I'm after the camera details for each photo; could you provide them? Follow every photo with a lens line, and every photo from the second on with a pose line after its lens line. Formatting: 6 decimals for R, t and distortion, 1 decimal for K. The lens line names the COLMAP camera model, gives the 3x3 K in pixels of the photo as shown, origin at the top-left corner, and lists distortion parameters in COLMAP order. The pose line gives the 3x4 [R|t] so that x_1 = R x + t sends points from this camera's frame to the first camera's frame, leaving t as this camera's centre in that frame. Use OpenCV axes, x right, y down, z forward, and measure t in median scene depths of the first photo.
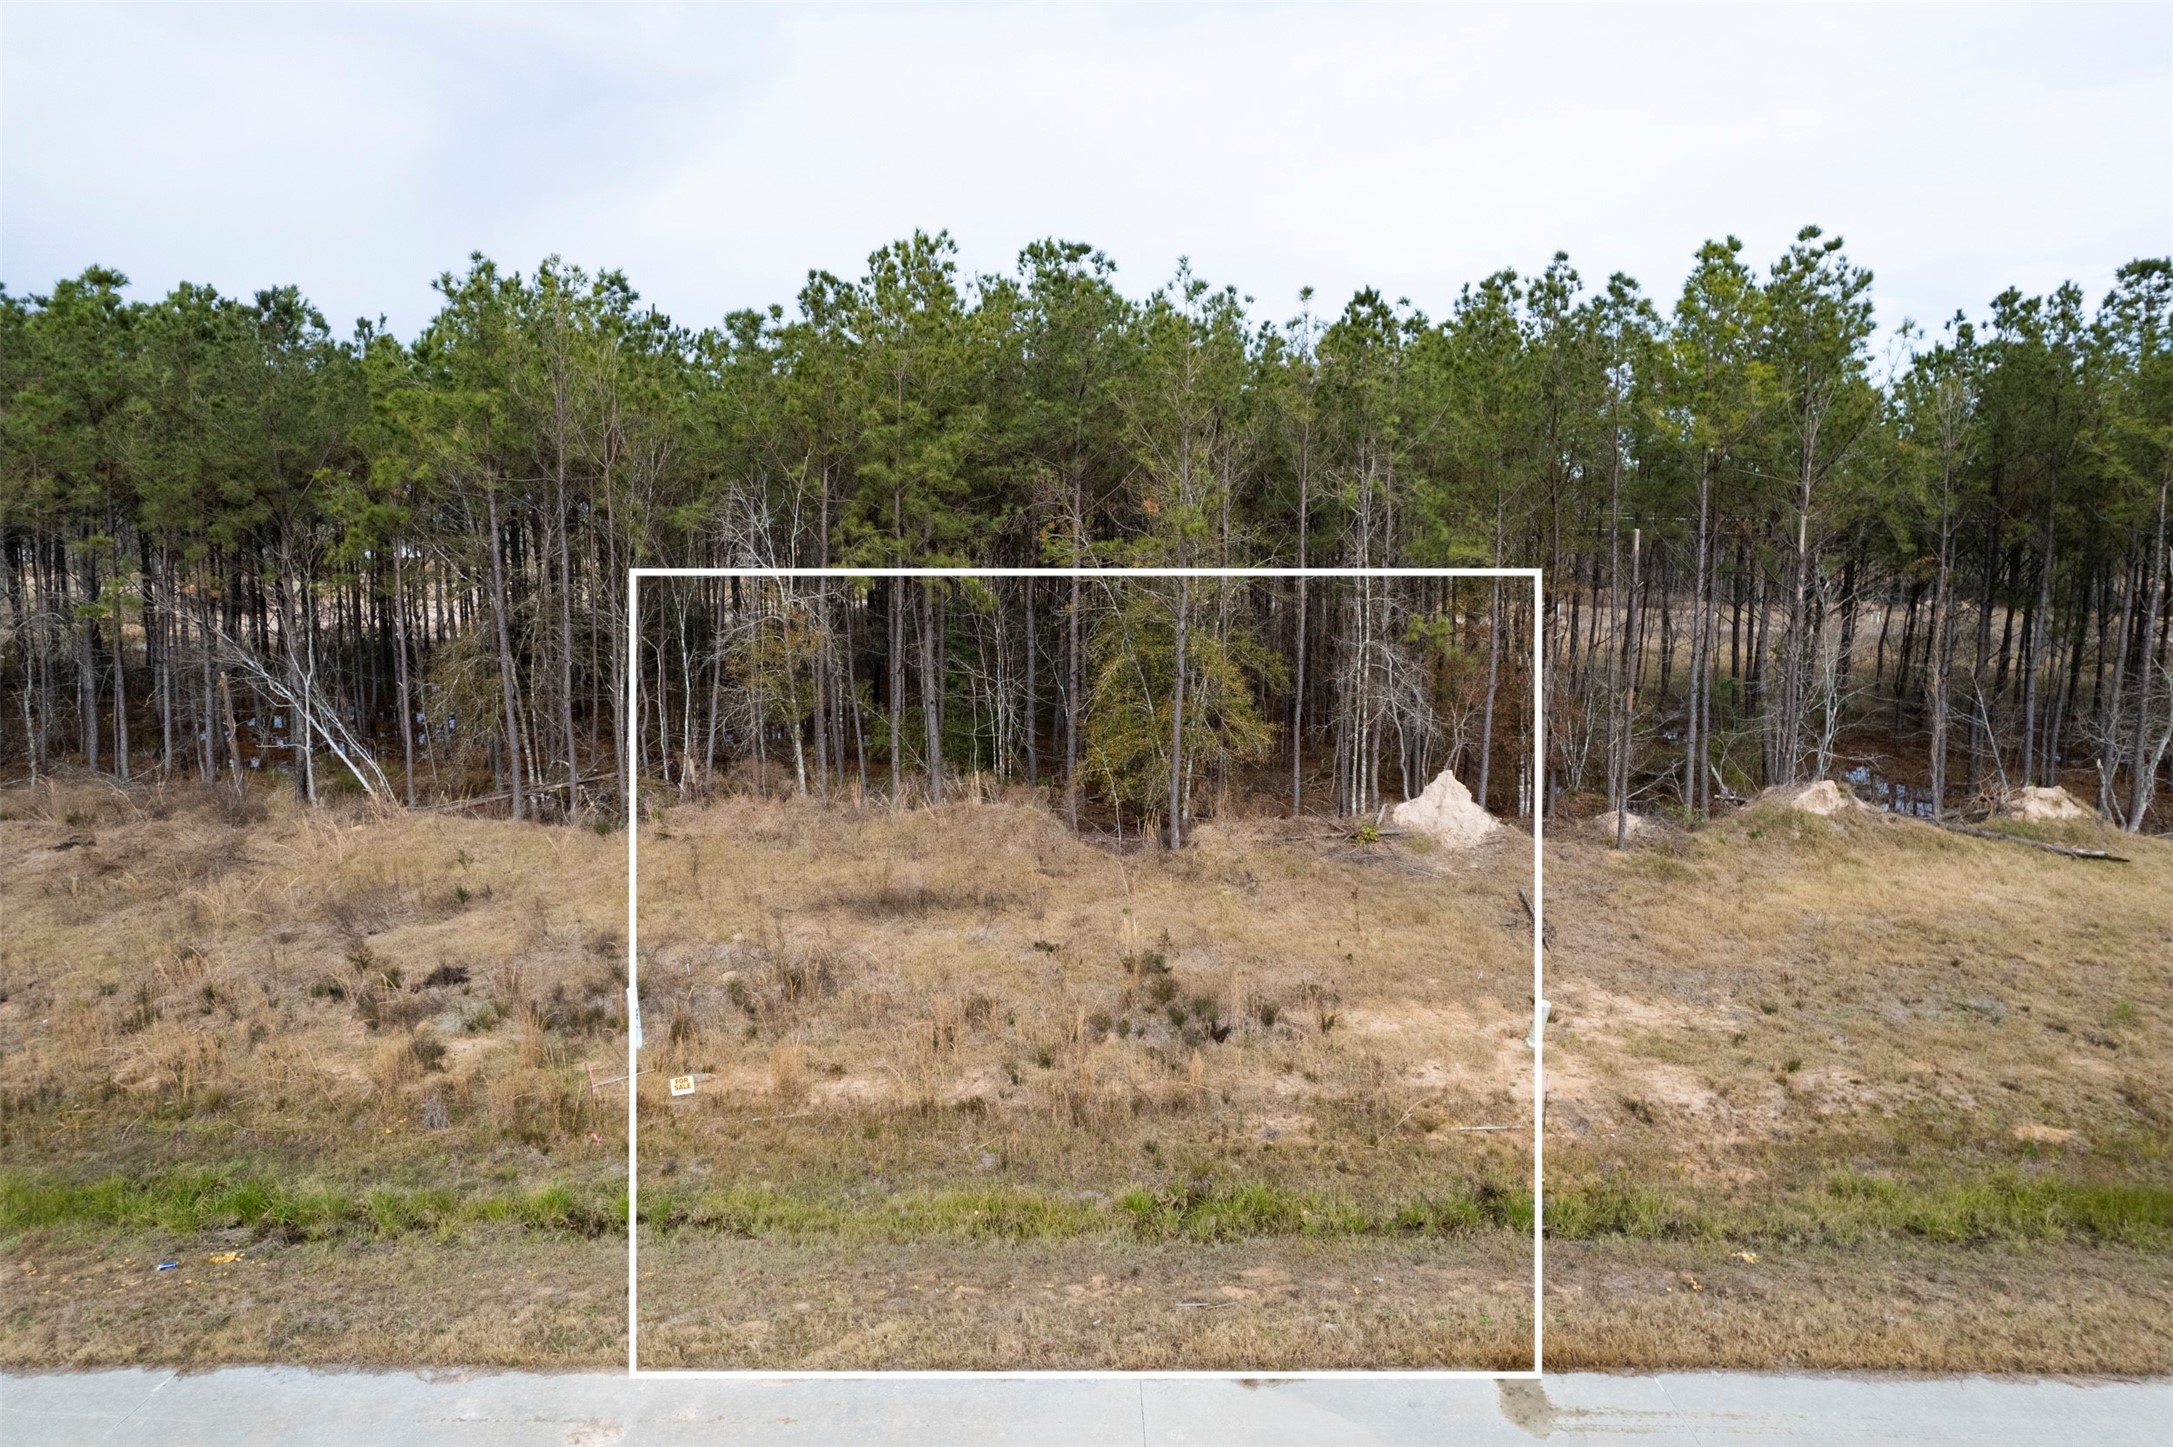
lens RADIAL K [[1393.0, 0, 1090.6], [0, 1393.0, 719.1], [0, 0, 1]] dist [-0.084178, 0.079535]
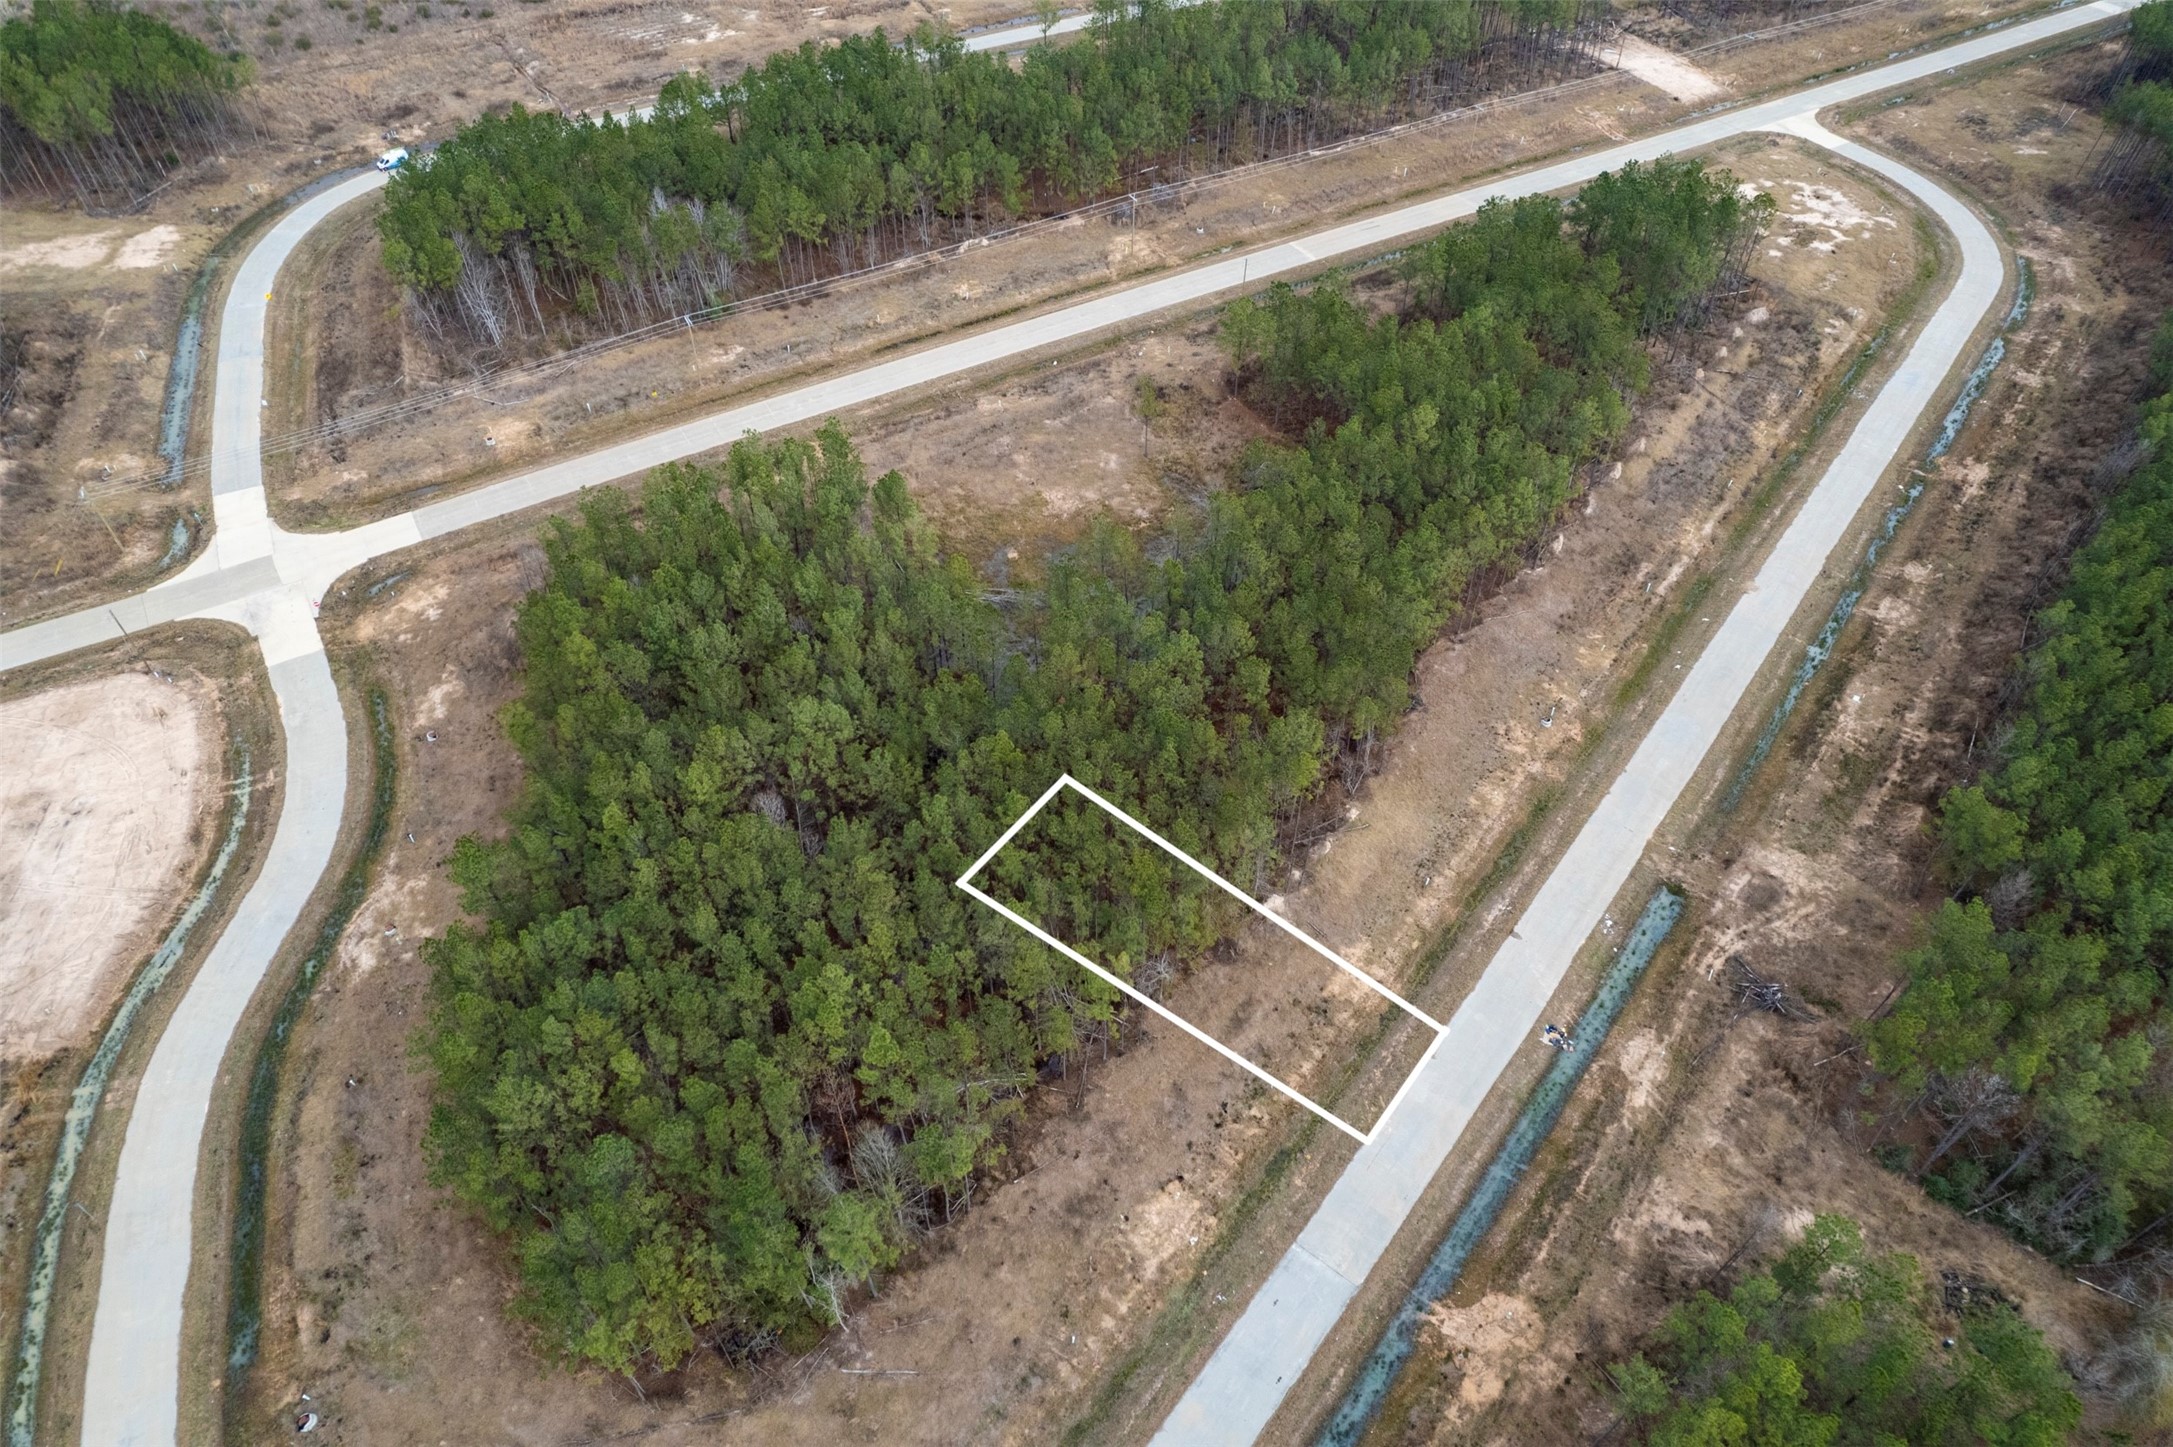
lens RADIAL K [[1393.0, 0, 1093.2], [0, 1393.0, 717.9], [0, 0, 1]] dist [-0.084178, 0.079535]
pose [[0.617464, -0.563699, 0.548618, -2.976733], [0.090816, 0.743879, 0.662116, -4.581524], [-0.781339, -0.359009, 0.510511, -0.703740]]
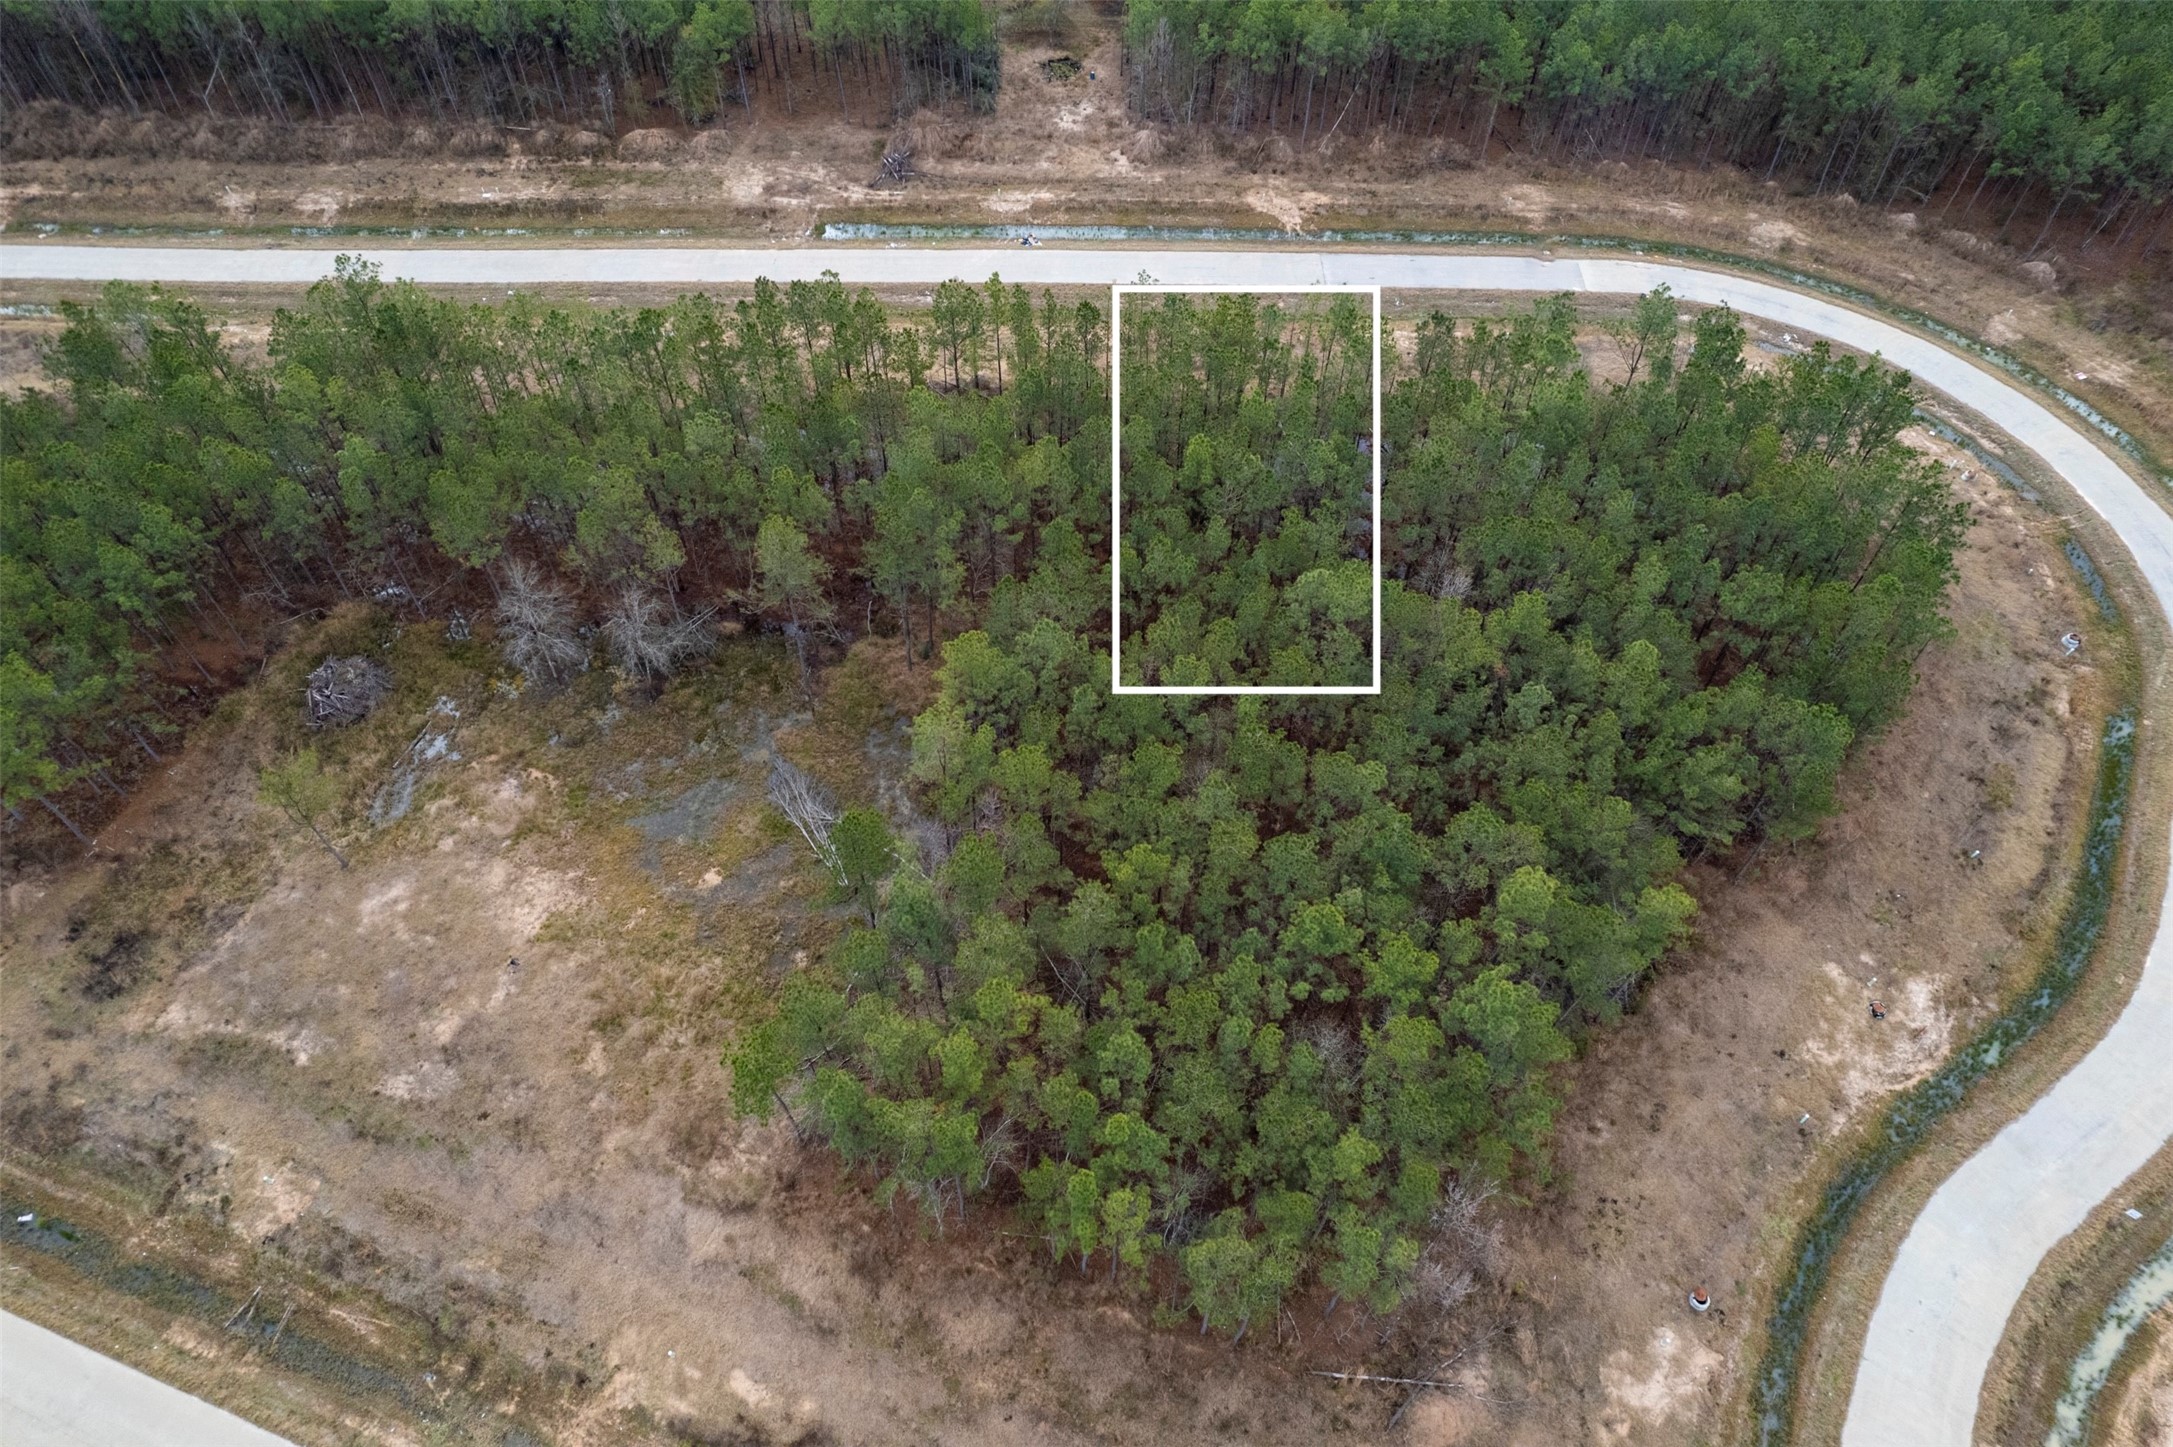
lens RADIAL K [[1393.0, 0, 1092.1], [0, 1393.0, 715.7], [0, 0, 1]] dist [-0.084178, 0.079535]
pose [[-0.999908, -0.009935, -0.009235, 0.338529], [-0.013052, 0.519244, 0.854526, -4.258189], [-0.003695, 0.854568, -0.519326, 5.798288]]
